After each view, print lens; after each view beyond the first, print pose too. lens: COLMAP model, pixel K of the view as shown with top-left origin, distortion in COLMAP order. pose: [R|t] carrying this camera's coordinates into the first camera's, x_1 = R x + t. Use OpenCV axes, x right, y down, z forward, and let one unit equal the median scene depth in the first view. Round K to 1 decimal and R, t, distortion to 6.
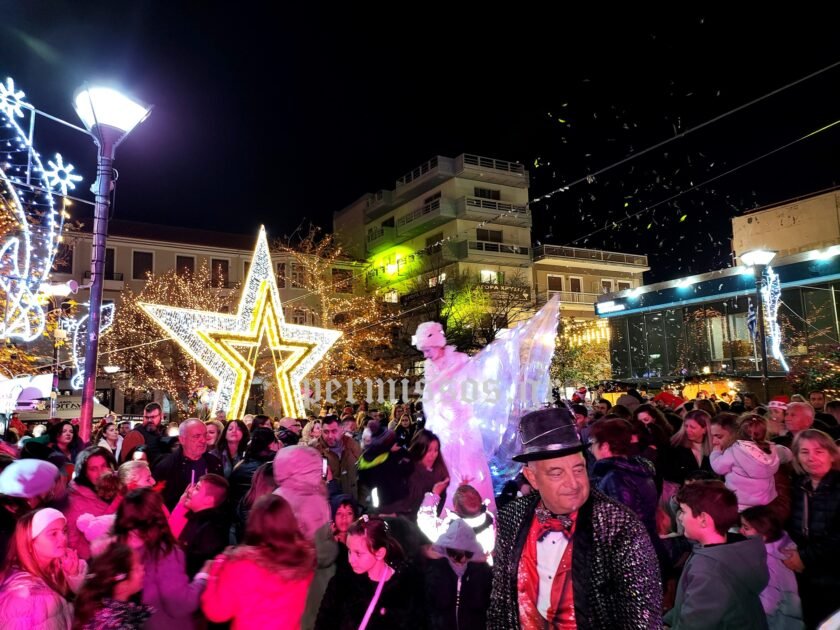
lens RADIAL K [[575.4, 0, 413.0], [0, 575.4, 320.0], [0, 0, 1]] dist [0.057061, -0.060047]
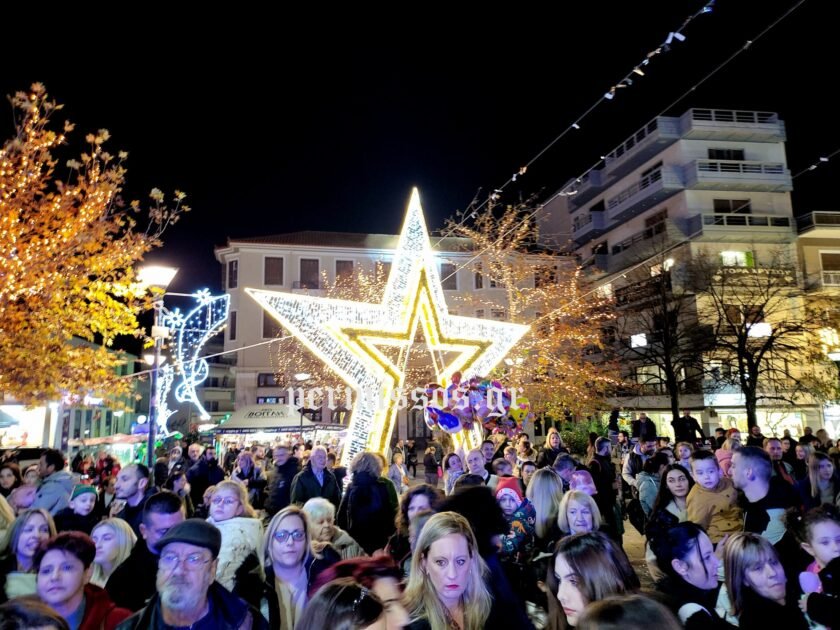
lens RADIAL K [[575.4, 0, 422.6], [0, 575.4, 317.7], [0, 0, 1]] dist [0.057061, -0.060047]
pose [[0.938610, -0.039366, -0.342727, 0.004583], [0.033532, 0.999175, -0.022933, 0.019298], [0.343347, 0.010033, 0.939155, 0.208146]]
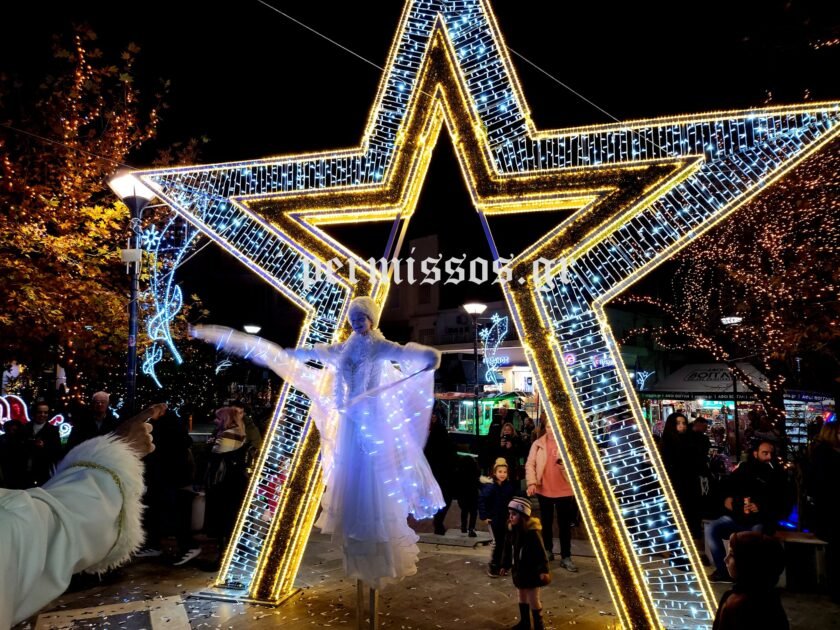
lens RADIAL K [[575.4, 0, 422.8], [0, 575.4, 319.5], [0, 0, 1]] dist [0.057061, -0.060047]
pose [[0.255535, -0.072067, -0.964110, 0.055047], [0.119761, 0.991897, -0.042402, 0.089796], [0.959354, -0.104628, 0.262095, 0.633812]]
